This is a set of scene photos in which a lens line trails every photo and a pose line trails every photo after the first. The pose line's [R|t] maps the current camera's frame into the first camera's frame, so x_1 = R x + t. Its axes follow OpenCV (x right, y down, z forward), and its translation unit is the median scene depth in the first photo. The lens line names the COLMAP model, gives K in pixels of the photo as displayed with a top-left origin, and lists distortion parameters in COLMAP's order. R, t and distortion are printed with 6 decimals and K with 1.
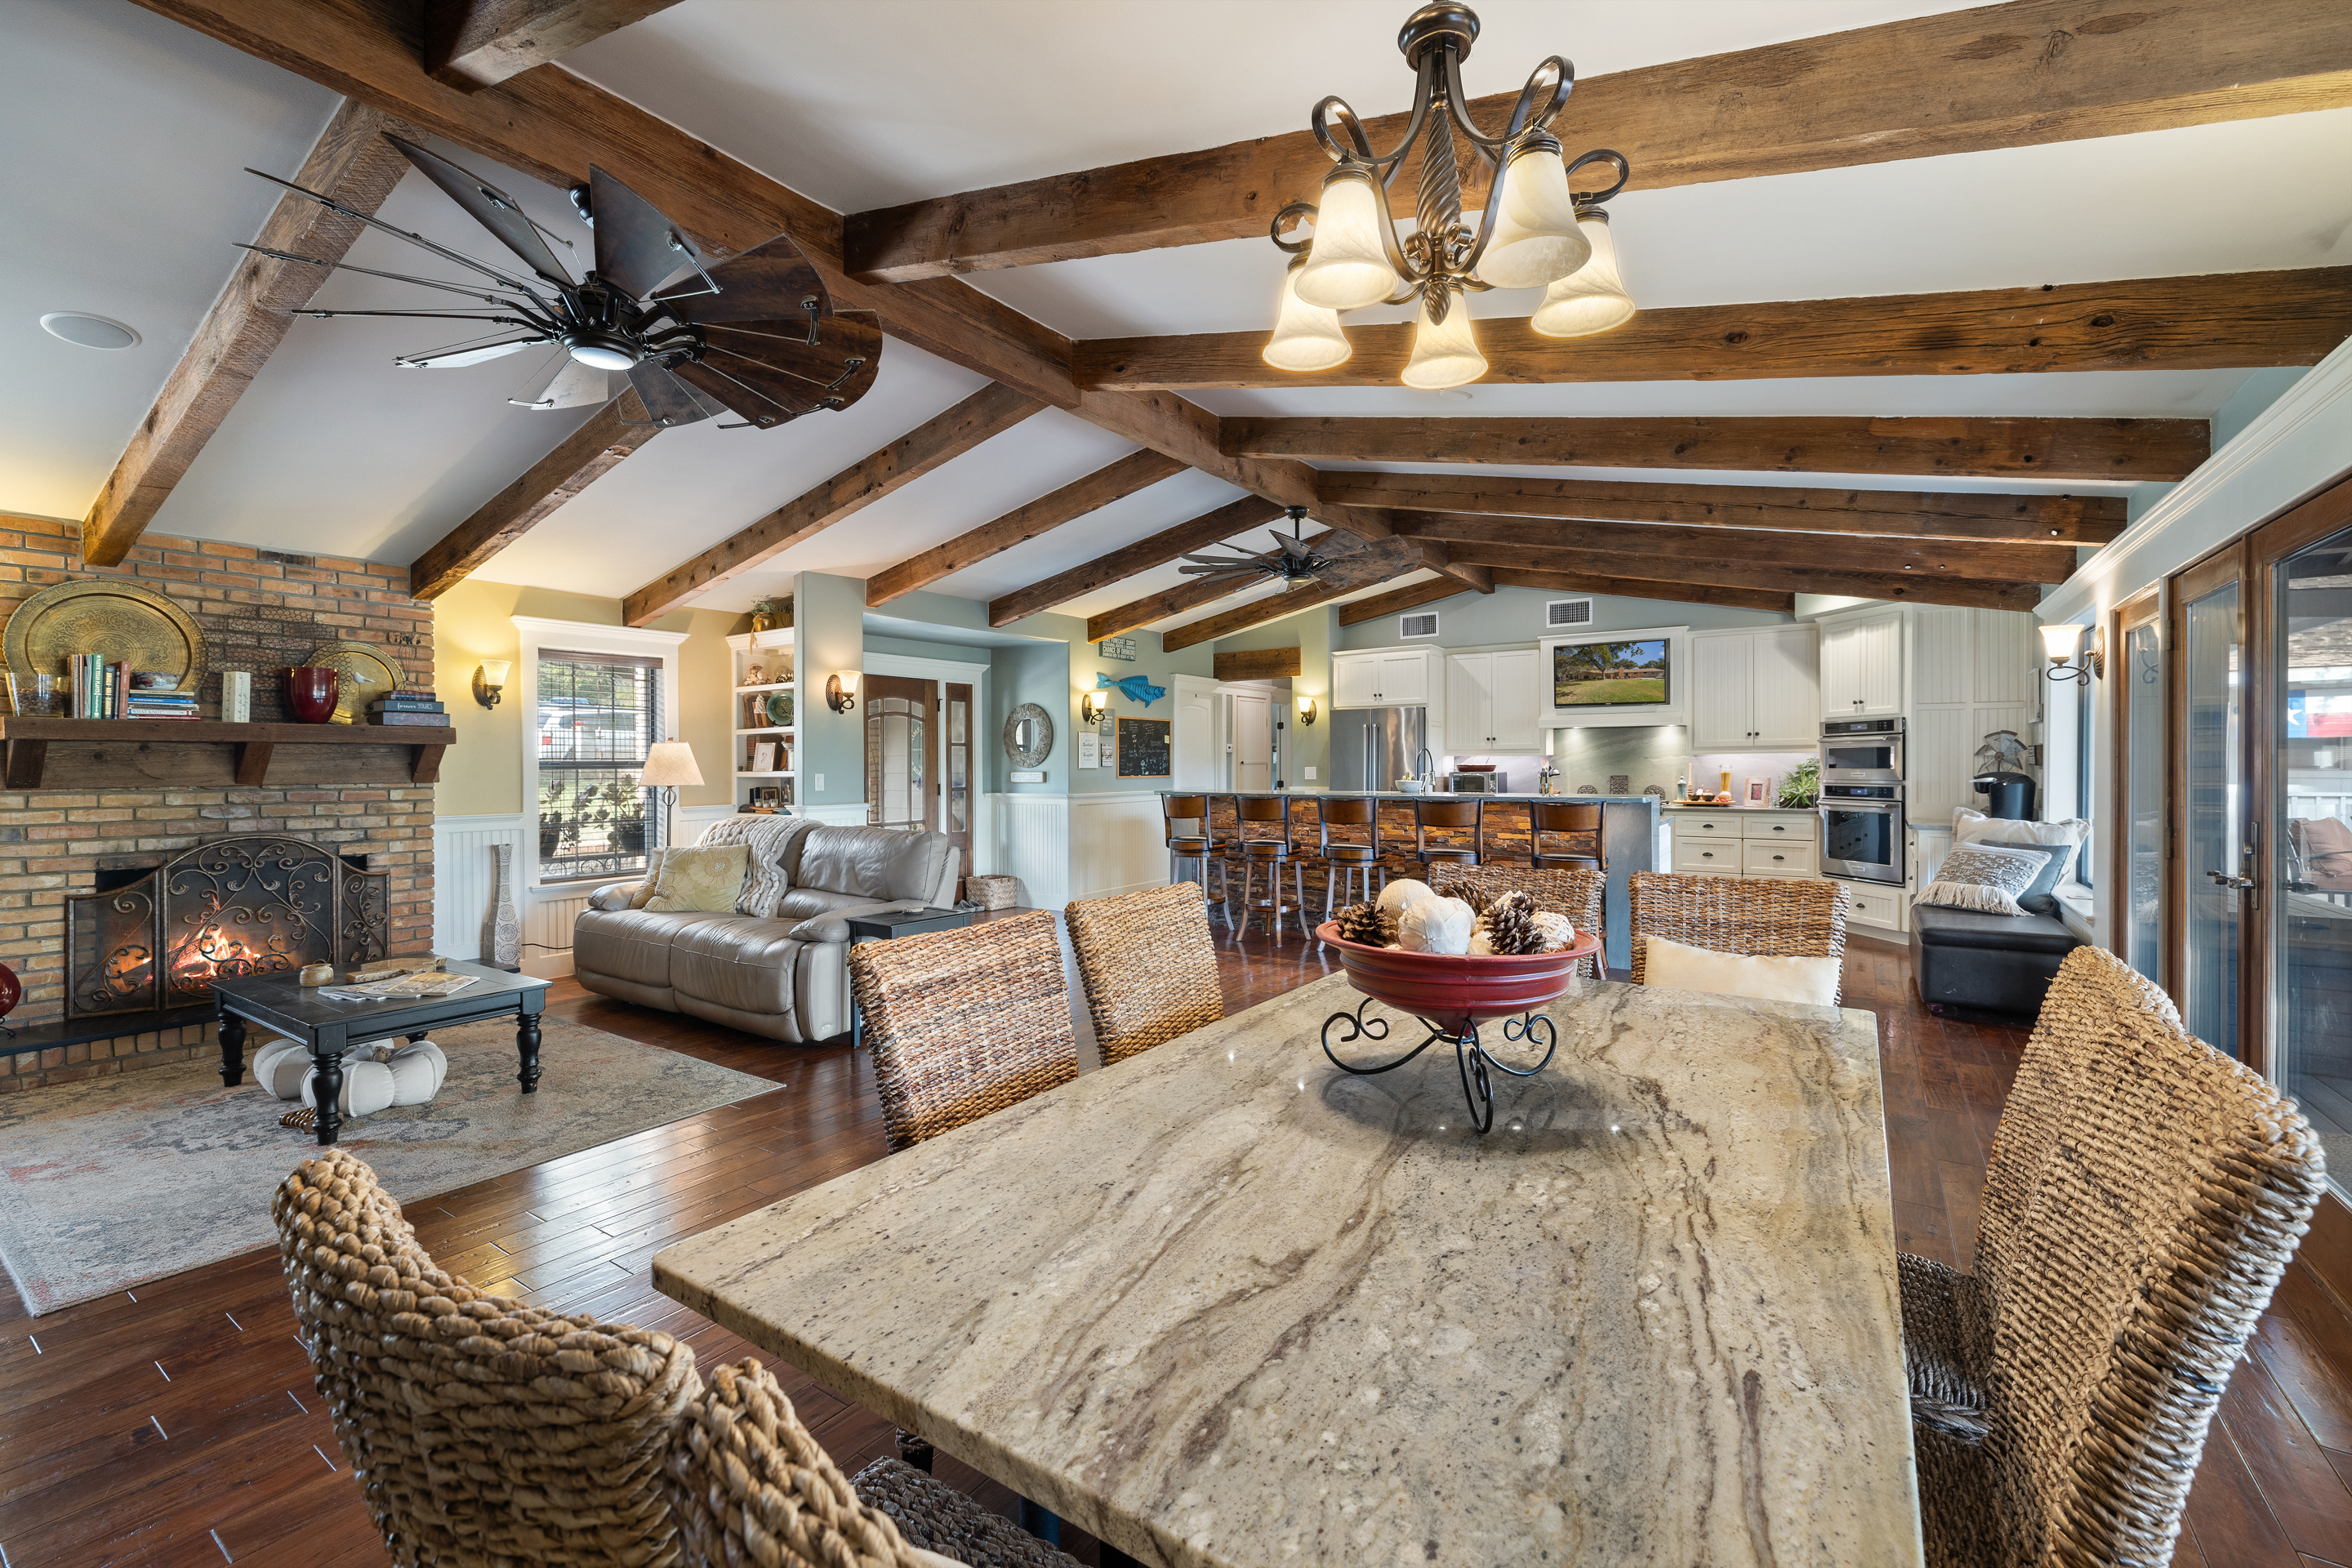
lens RADIAL K [[992.5, 0, 1175.7], [0, 992.5, 760.9], [0, 0, 1]] dist [0.005147, -0.000089]
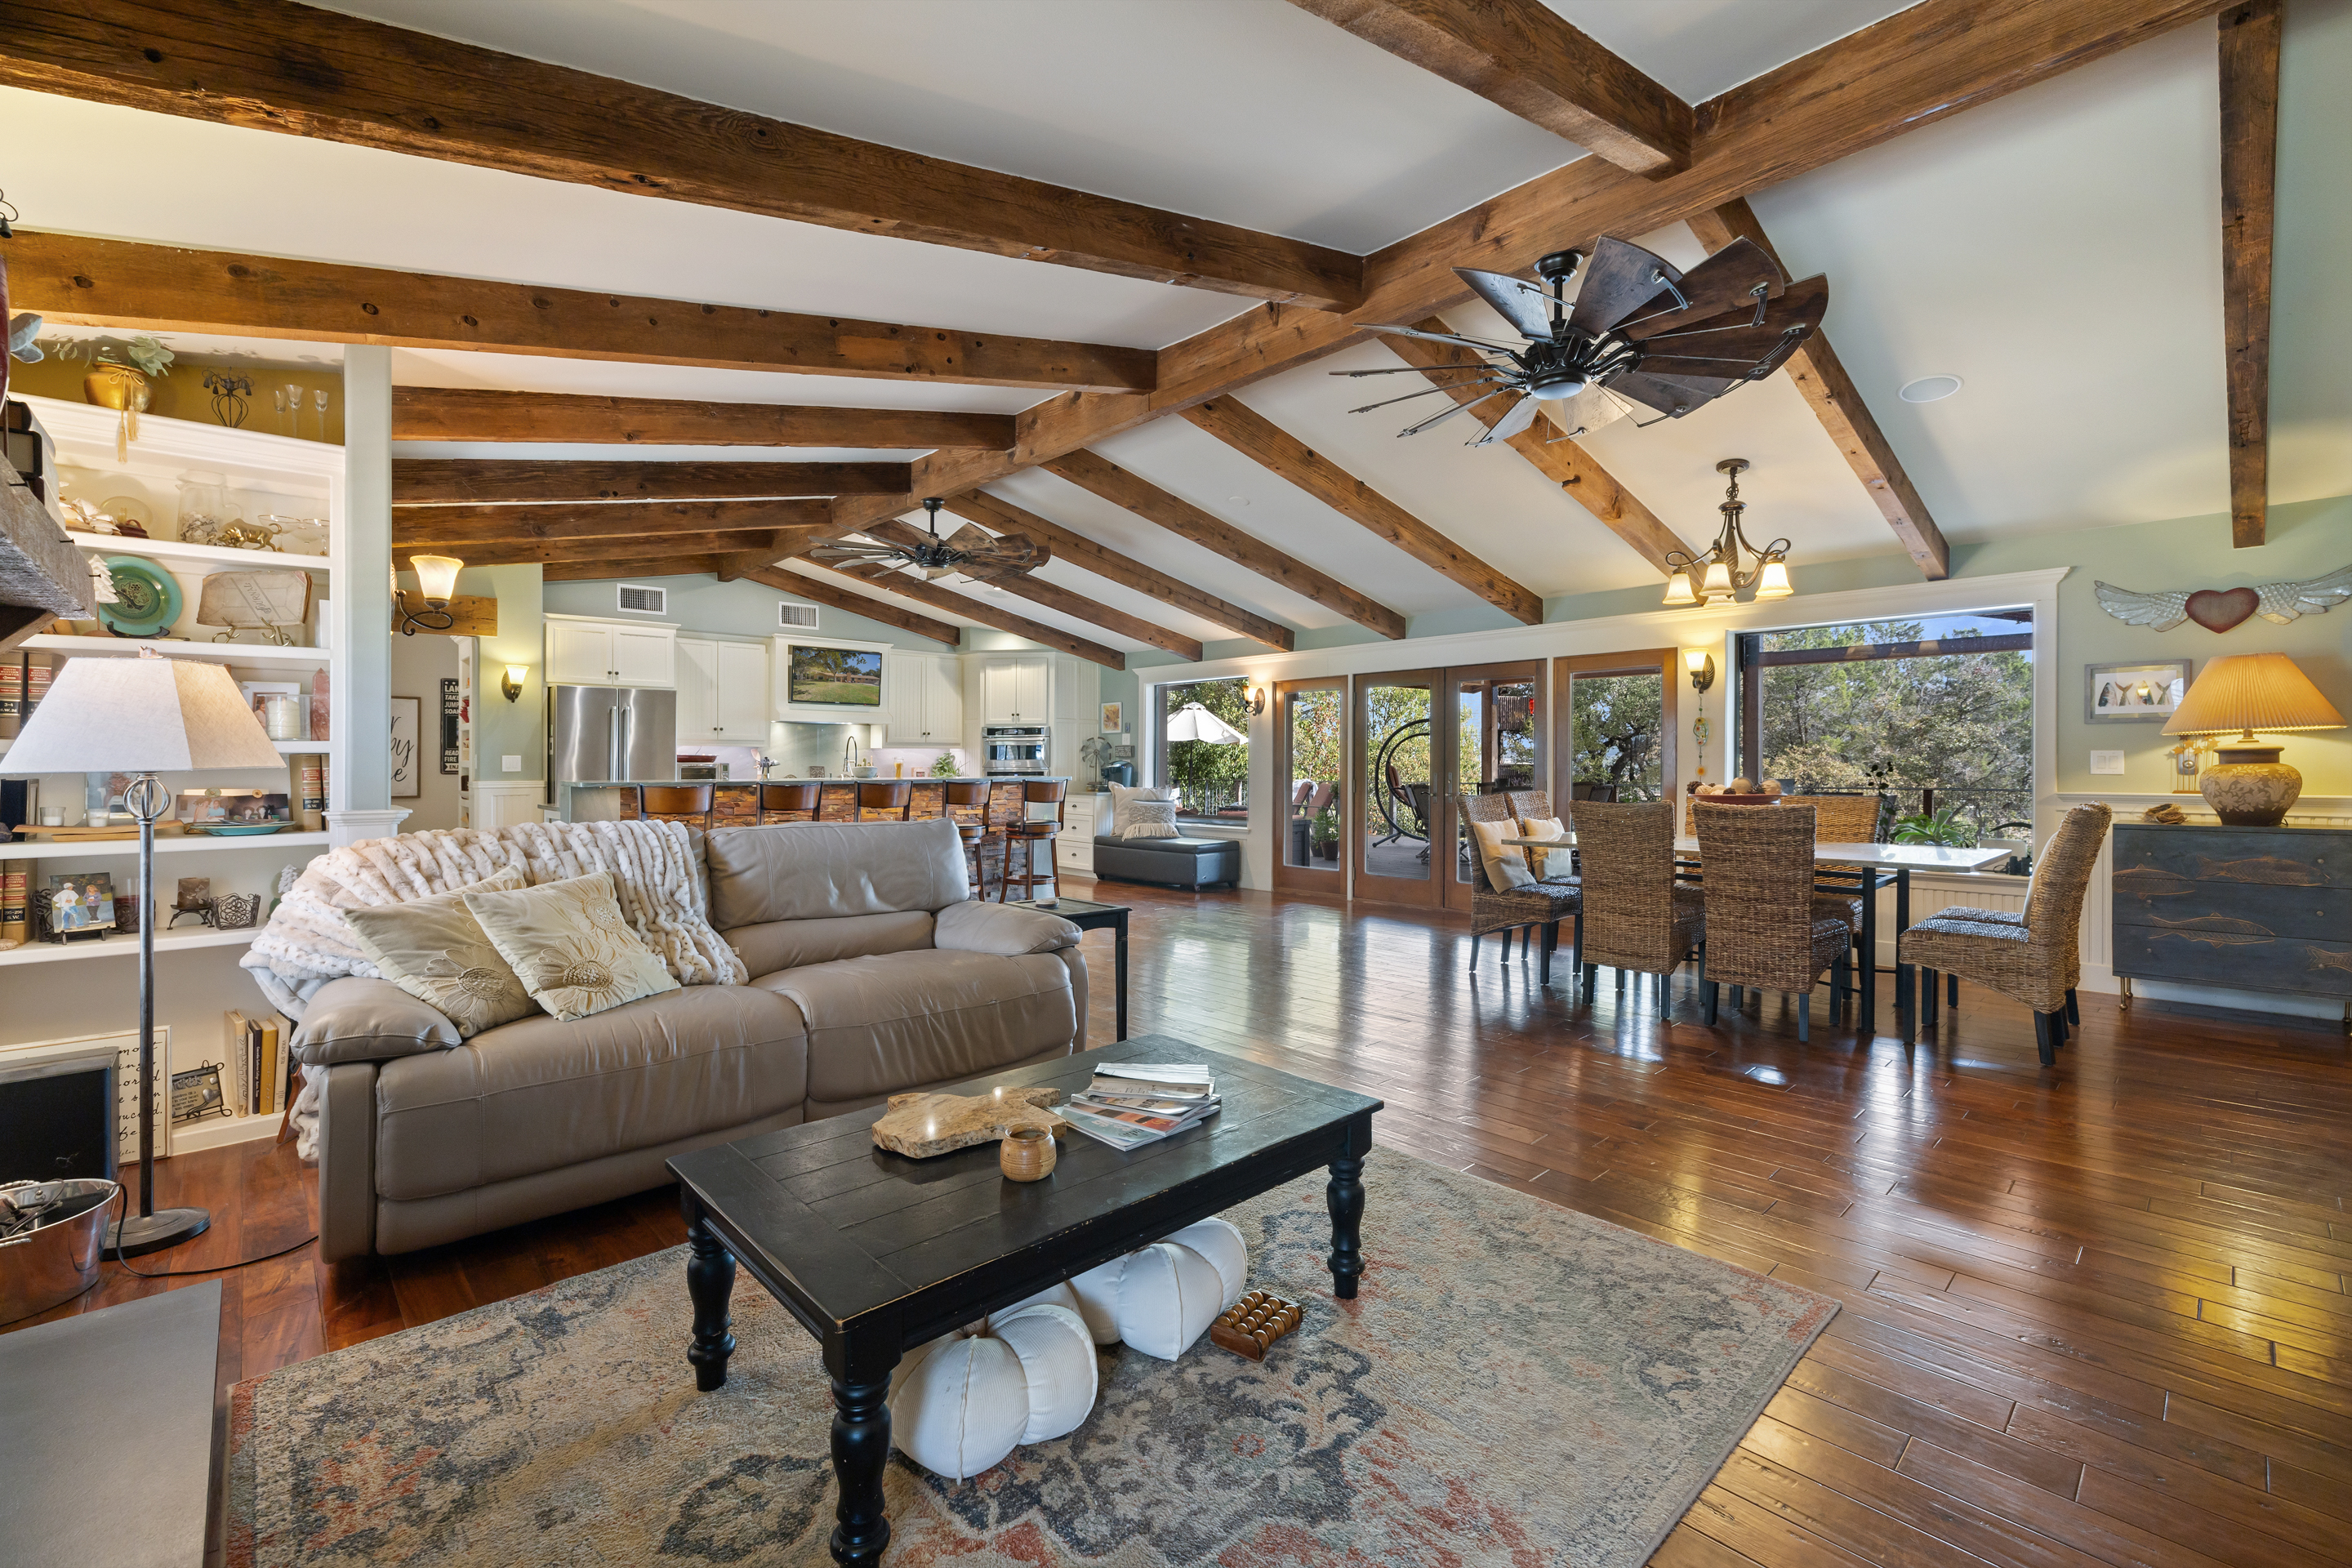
lens RADIAL K [[988.9, 0, 1171.3], [0, 988.9, 761.6], [0, 0, 1]] dist [0.002616, 0.000159]
pose [[0.218654, 0.008017, 0.975769, -0.748688], [-0.001915, 0.999968, -0.007787, 0.023158], [-0.975800, -0.000166, 0.218663, 0.484393]]
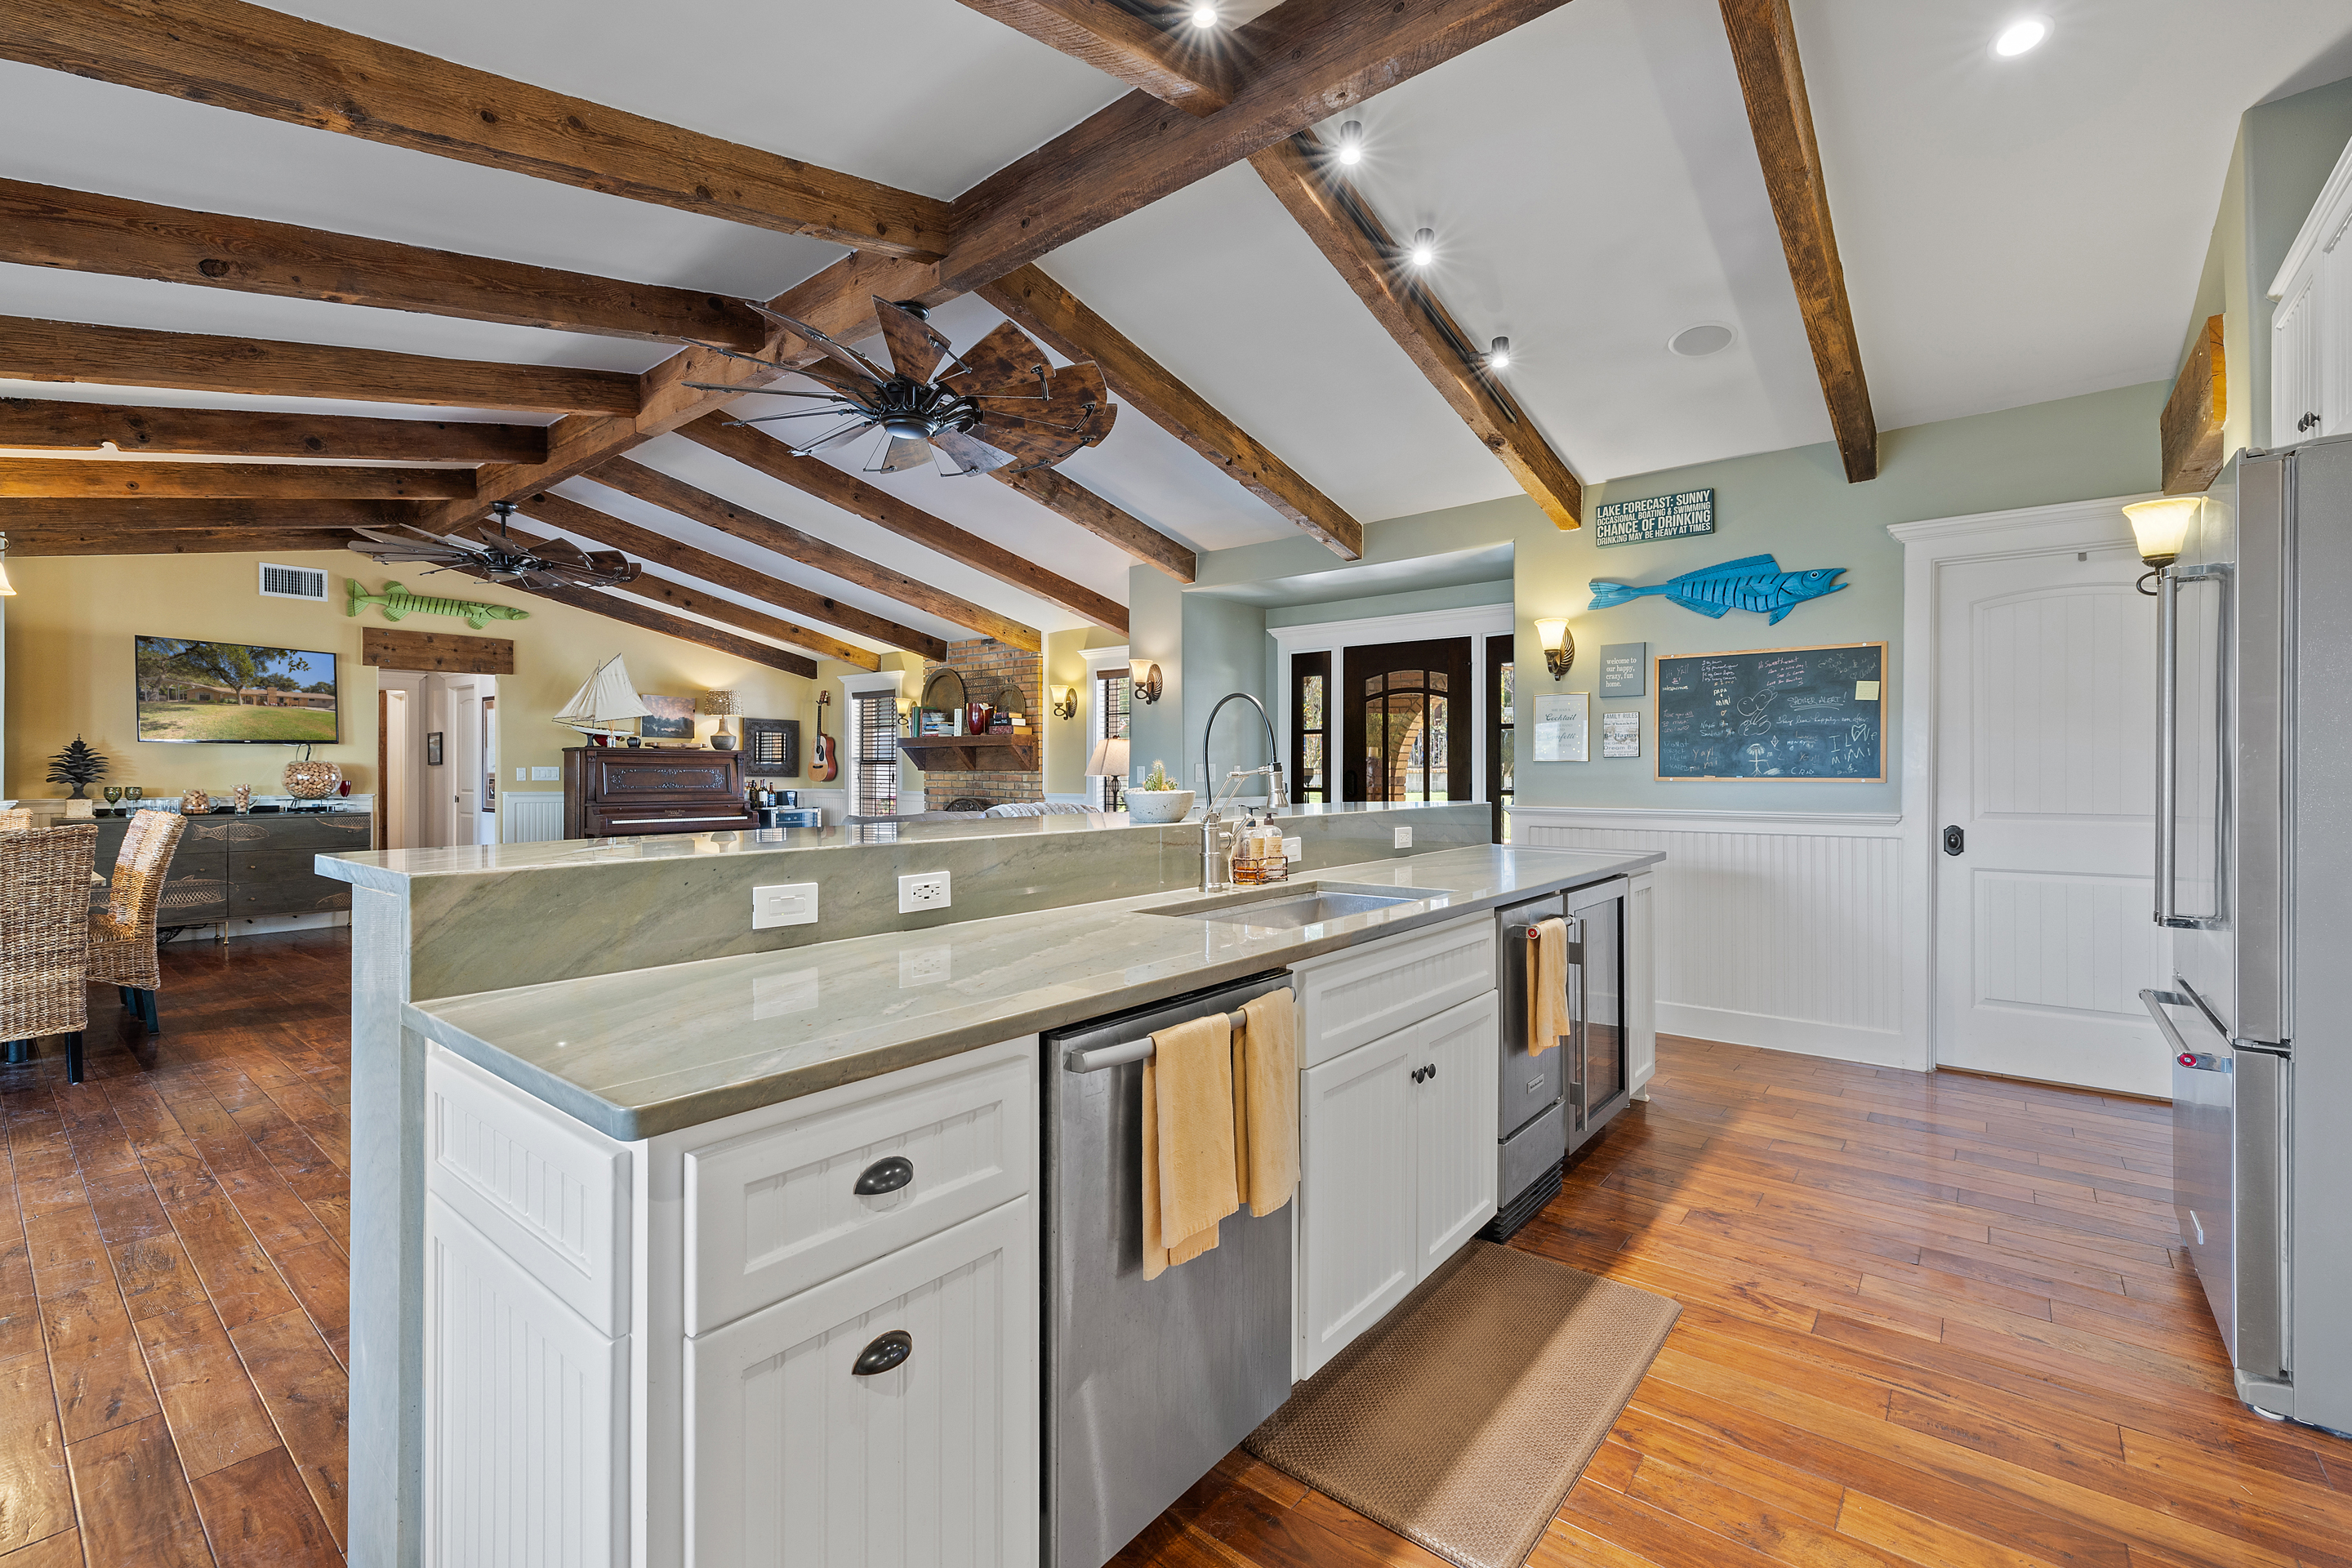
lens RADIAL K [[1010.2, 0, 1176.6], [0, 1010.2, 771.7], [0, 0, 1]] dist [0.001132, 0.000386]
pose [[-0.083880, 0.006809, -0.996453, 0.634184], [0.003479, 0.999973, 0.006540, 0.011762], [0.996470, -0.002918, -0.083901, 1.096012]]
